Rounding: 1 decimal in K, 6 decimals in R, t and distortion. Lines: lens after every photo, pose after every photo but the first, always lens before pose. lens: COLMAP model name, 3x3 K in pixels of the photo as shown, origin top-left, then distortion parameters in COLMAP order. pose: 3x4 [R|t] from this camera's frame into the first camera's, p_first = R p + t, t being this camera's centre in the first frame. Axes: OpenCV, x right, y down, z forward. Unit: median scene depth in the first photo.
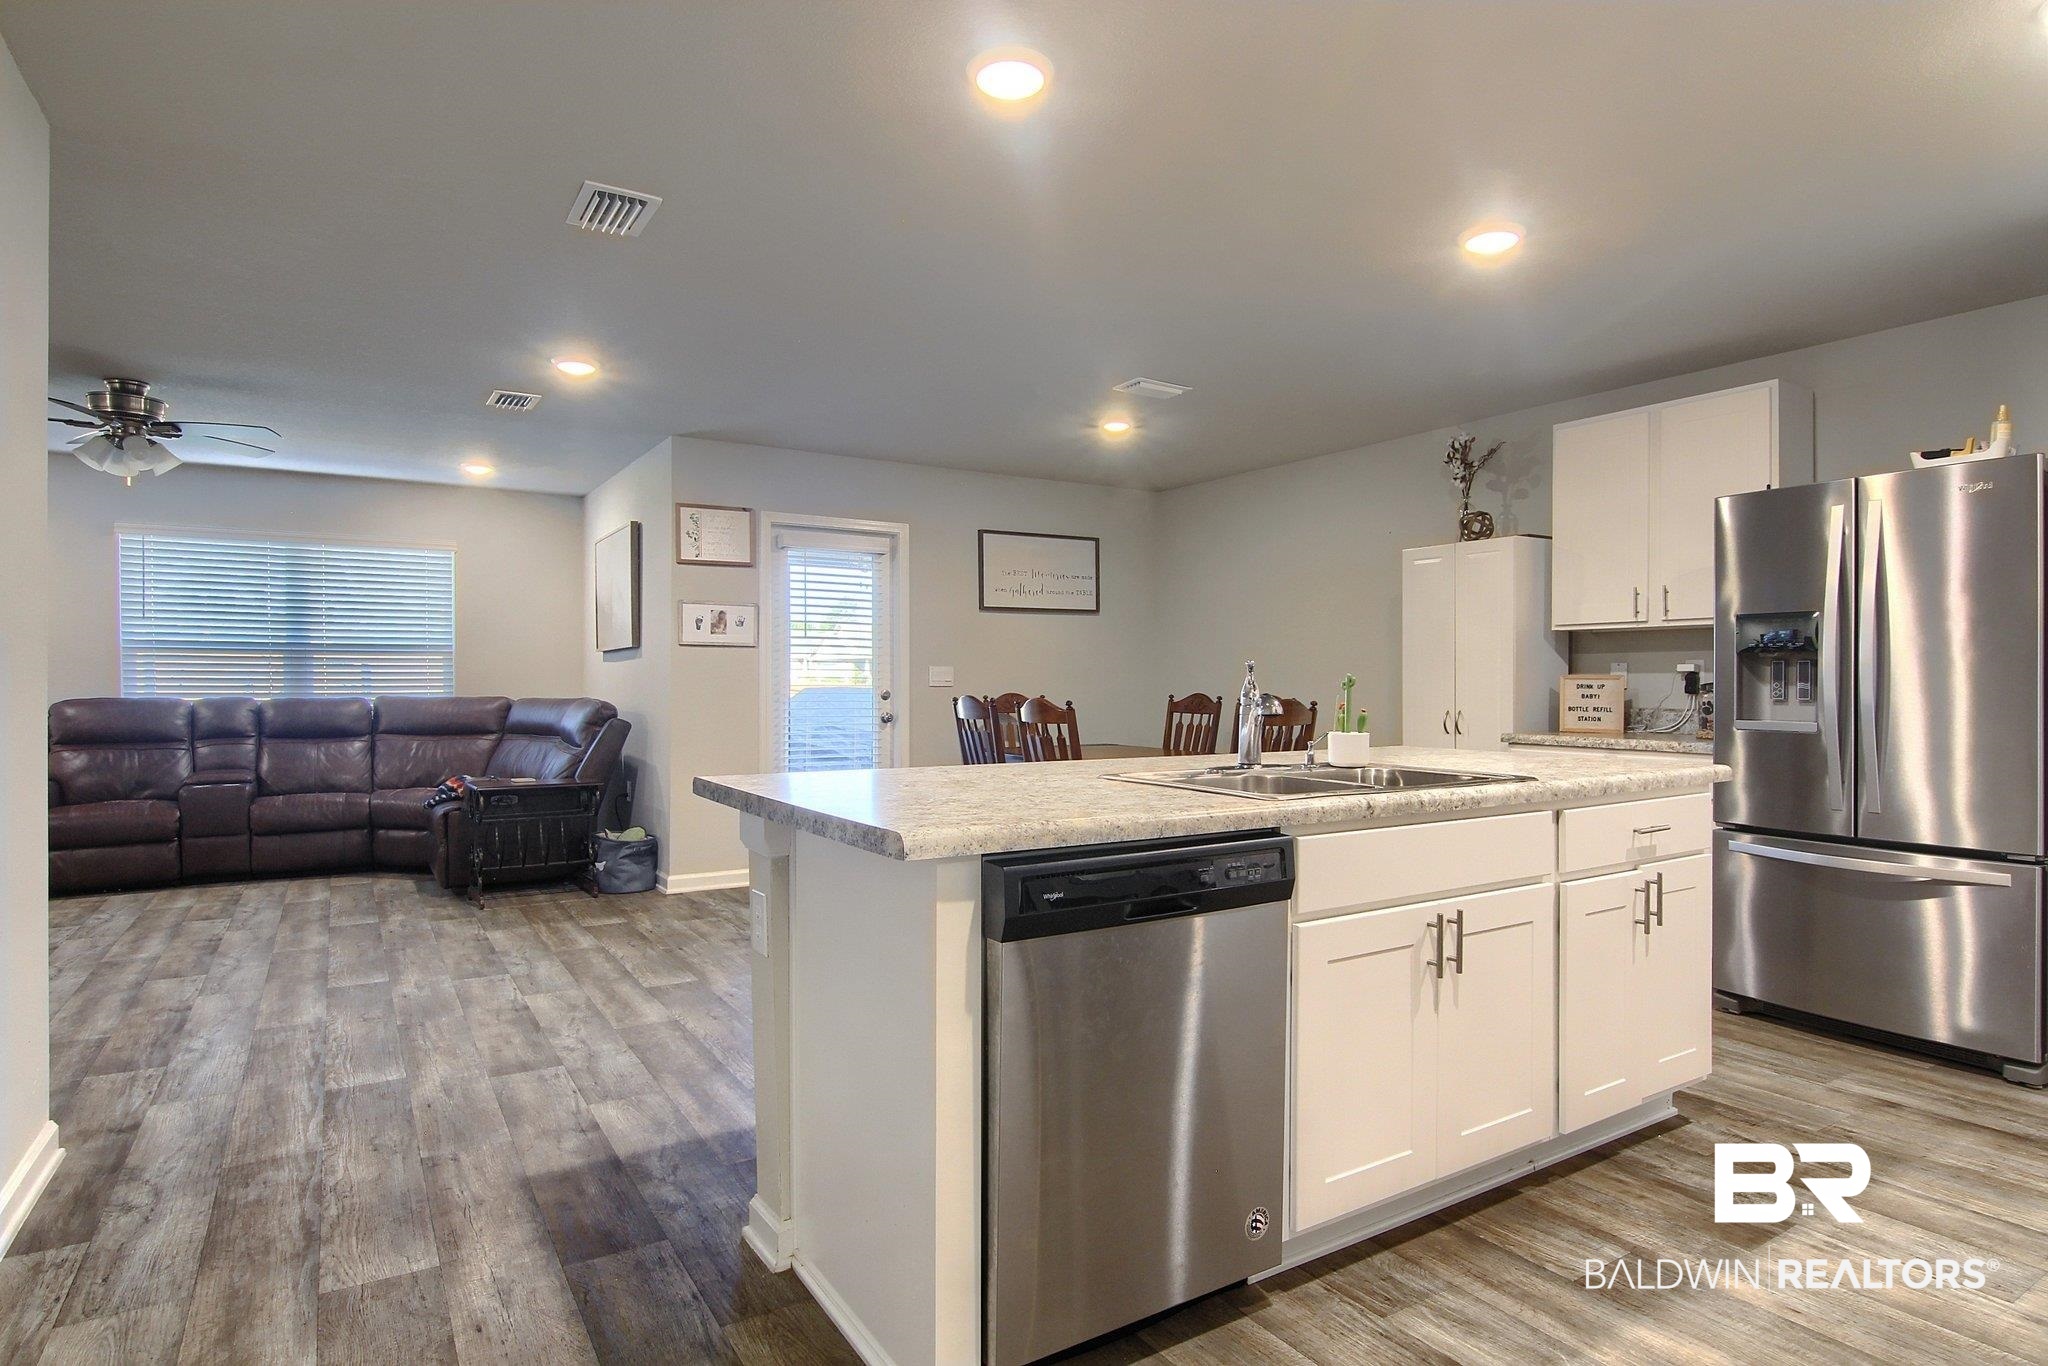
lens RADIAL K [[1103.6, 0, 1024.0], [0, 1103.6, 683.0], [0, 0, 1]] dist [0.001415, -0.015939]
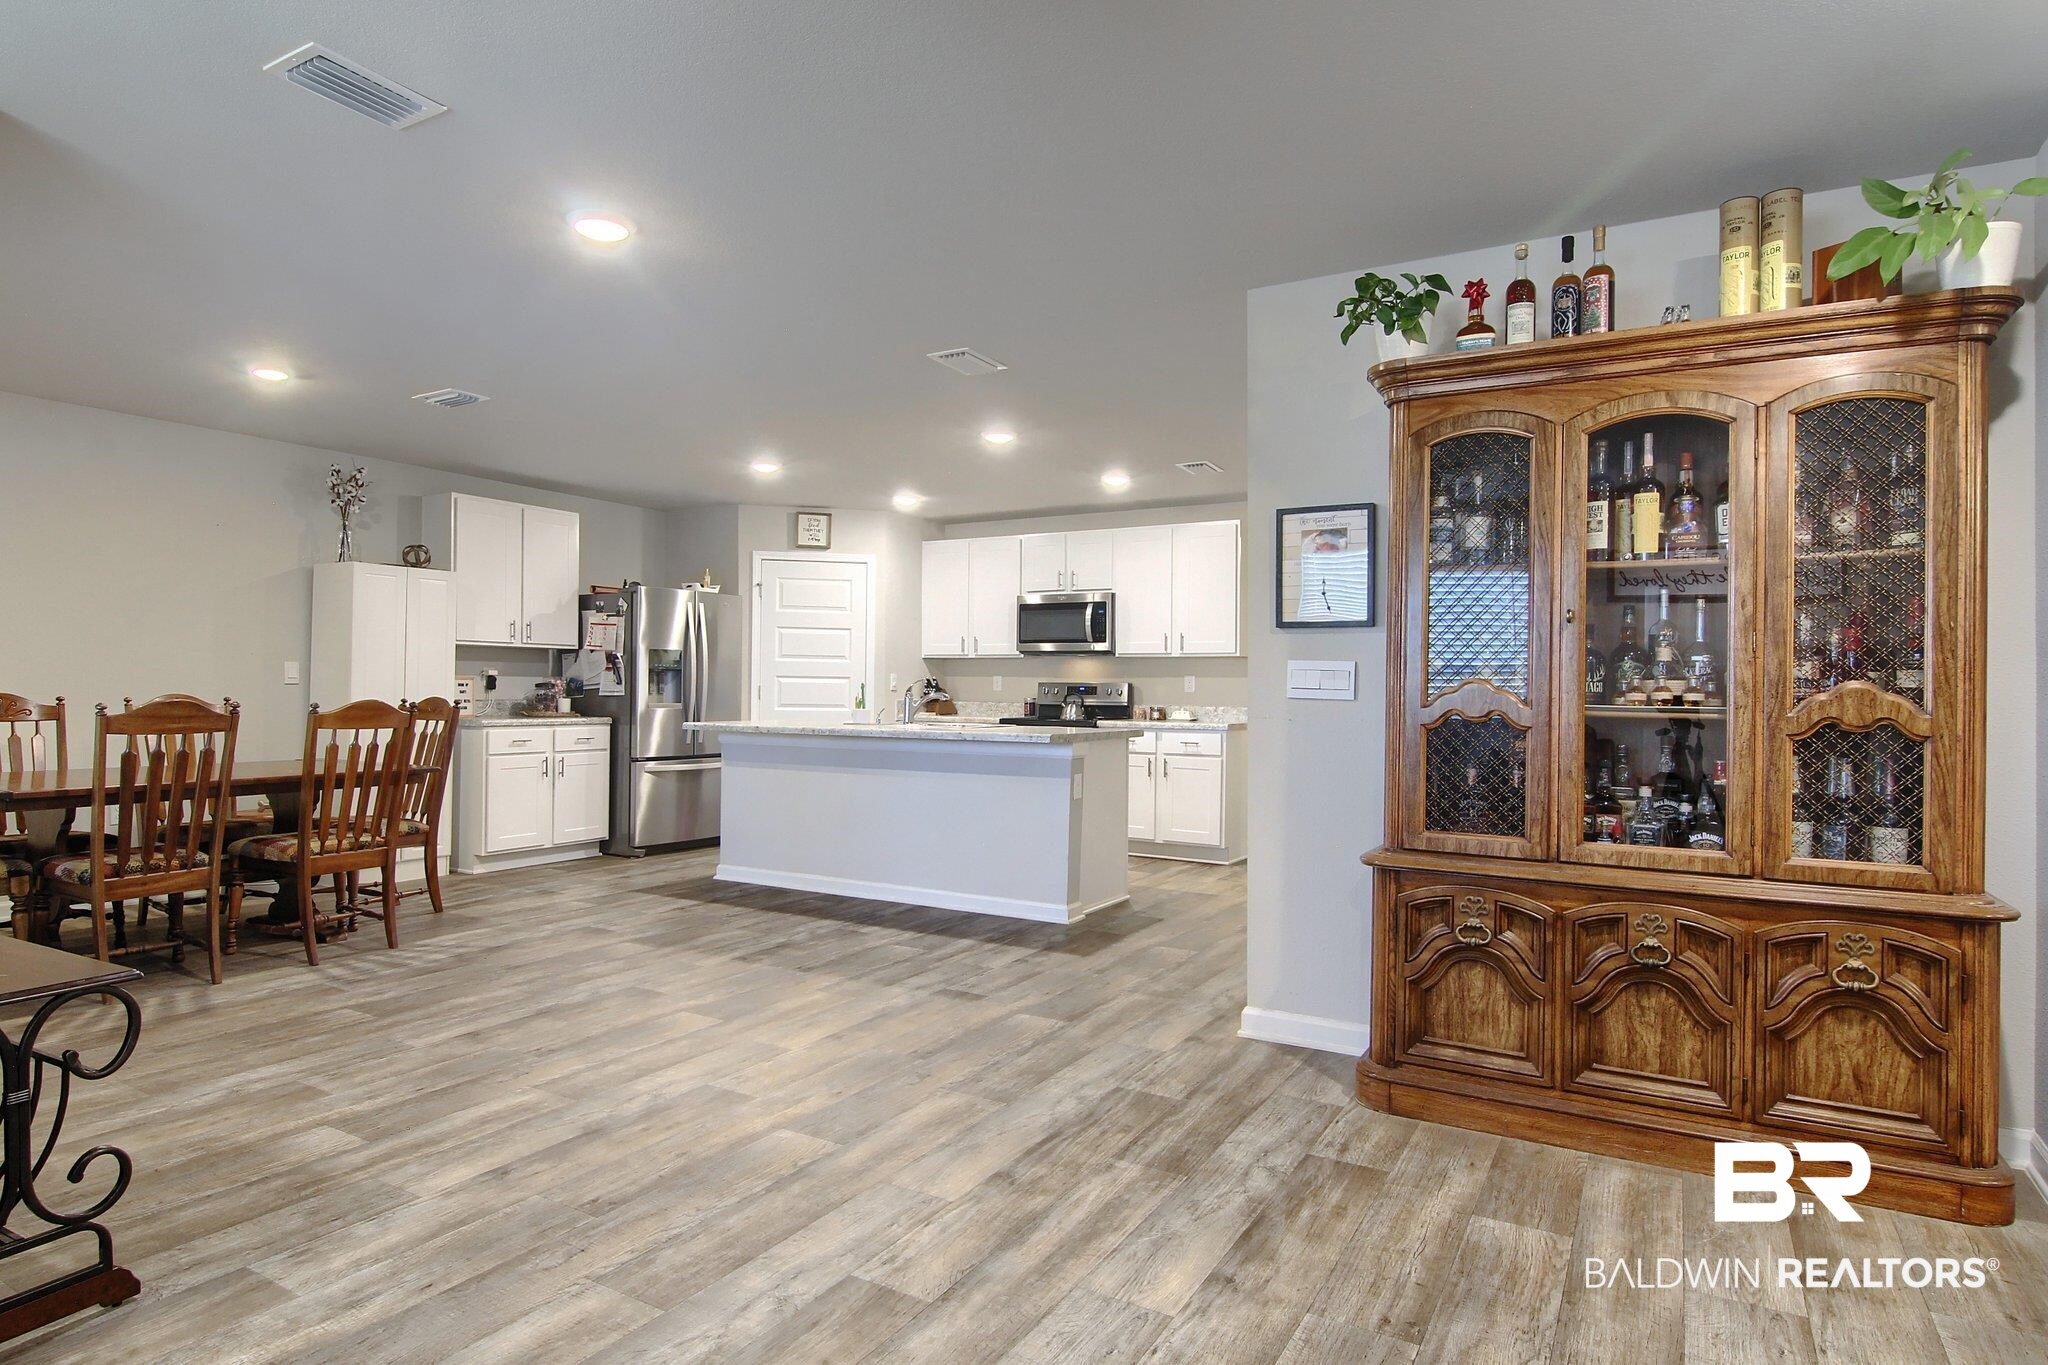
lens RADIAL K [[1169.8, 0, 1023.1], [0, 1169.8, 669.9], [0, 0, 1]] dist [-0.000517, -0.022998]
pose [[-0.475076, 0.005916, 0.879925, -1.380611], [-0.009898, 0.999878, -0.012067, -0.006213], [-0.879889, -0.014442, -0.474960, 1.308096]]
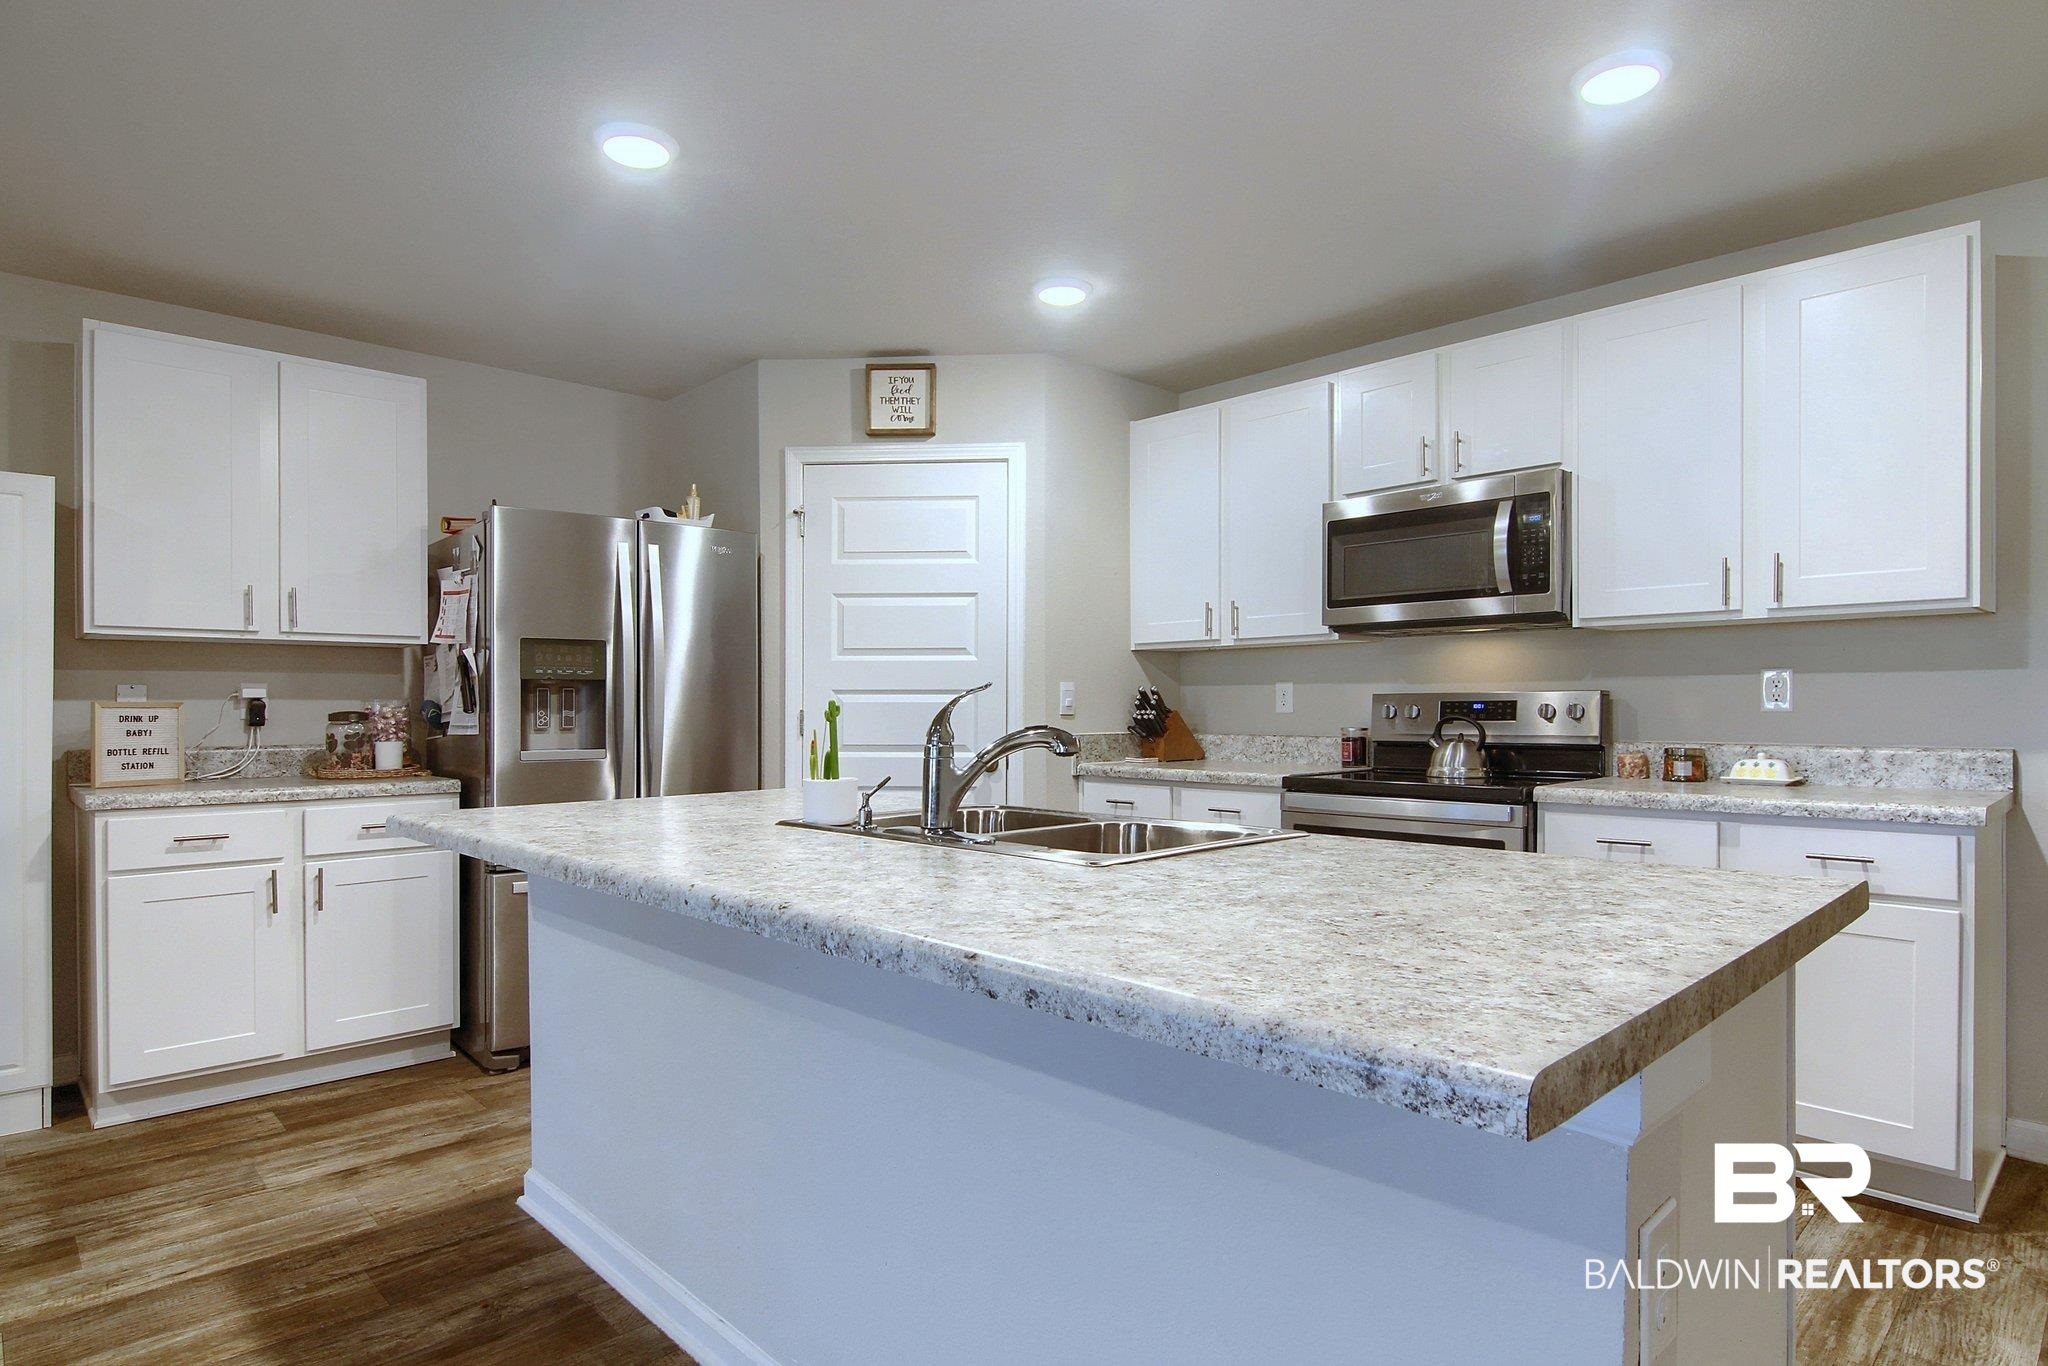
lens RADIAL K [[1123.5, 0, 995.8], [0, 1123.5, 726.7], [0, 0, 1]] dist [0.002720, 0.000587]
pose [[-0.193095, -0.020246, 0.980971, -0.342216], [0.006646, 0.999737, 0.021942, -0.004591], [-0.981158, 0.010756, -0.192910, 0.741931]]
